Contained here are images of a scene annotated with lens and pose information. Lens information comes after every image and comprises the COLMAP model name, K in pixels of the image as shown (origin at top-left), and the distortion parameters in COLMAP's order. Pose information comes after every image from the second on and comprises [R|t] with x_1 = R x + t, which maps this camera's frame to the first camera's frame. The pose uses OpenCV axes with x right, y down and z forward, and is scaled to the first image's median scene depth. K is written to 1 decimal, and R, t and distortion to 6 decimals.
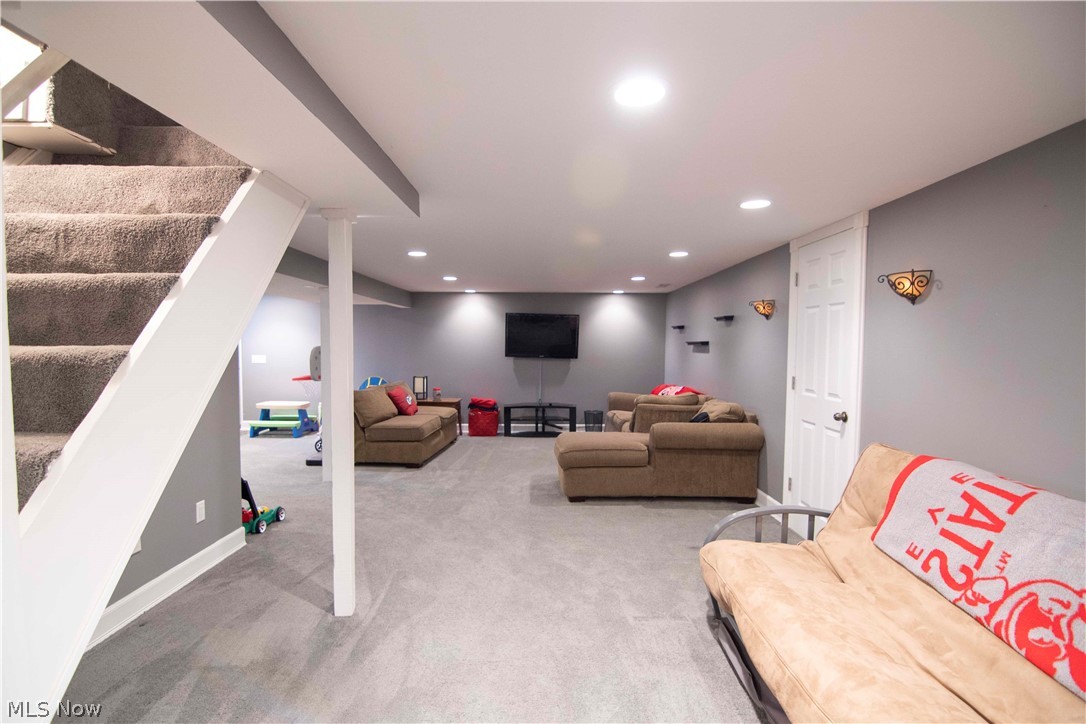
lens RADIAL K [[531.2, 0, 539.1], [0, 531.2, 370.8], [0, 0, 1]] dist [-0.010689, -0.009777]
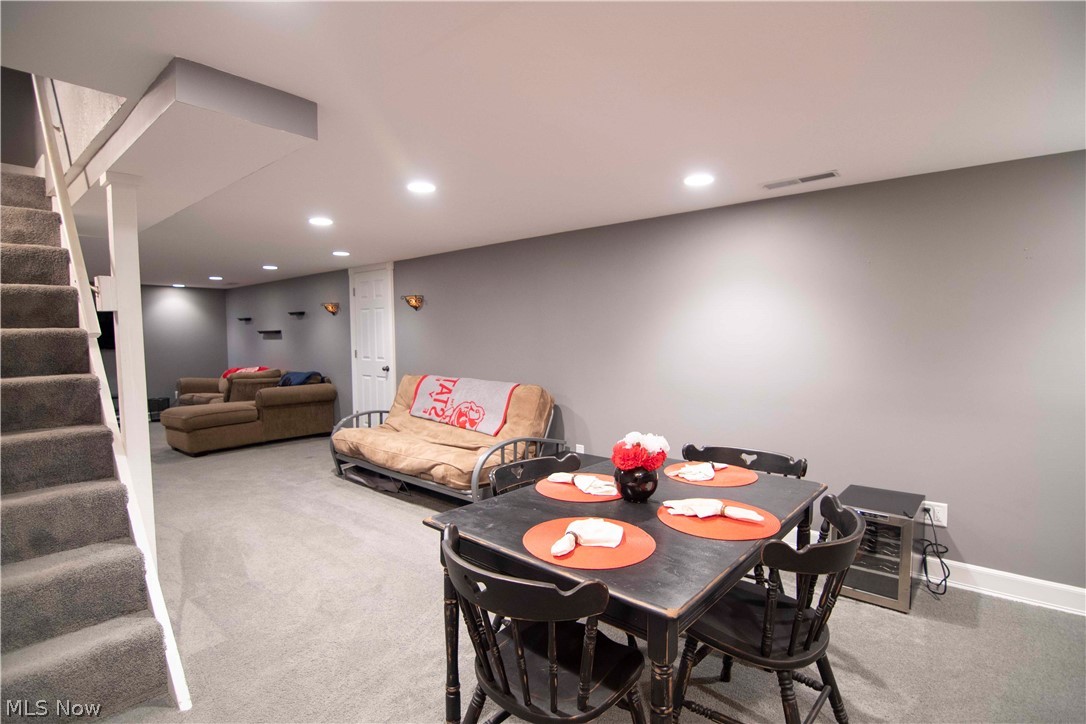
lens RADIAL K [[531.2, 0, 539.1], [0, 531.2, 370.8], [0, 0, 1]] dist [-0.010689, -0.009777]
pose [[0.645047, -0.060170, 0.761771, -0.622671], [0.049095, 0.998099, 0.037264, 0.061465], [-0.762564, 0.013363, 0.646774, -0.768281]]
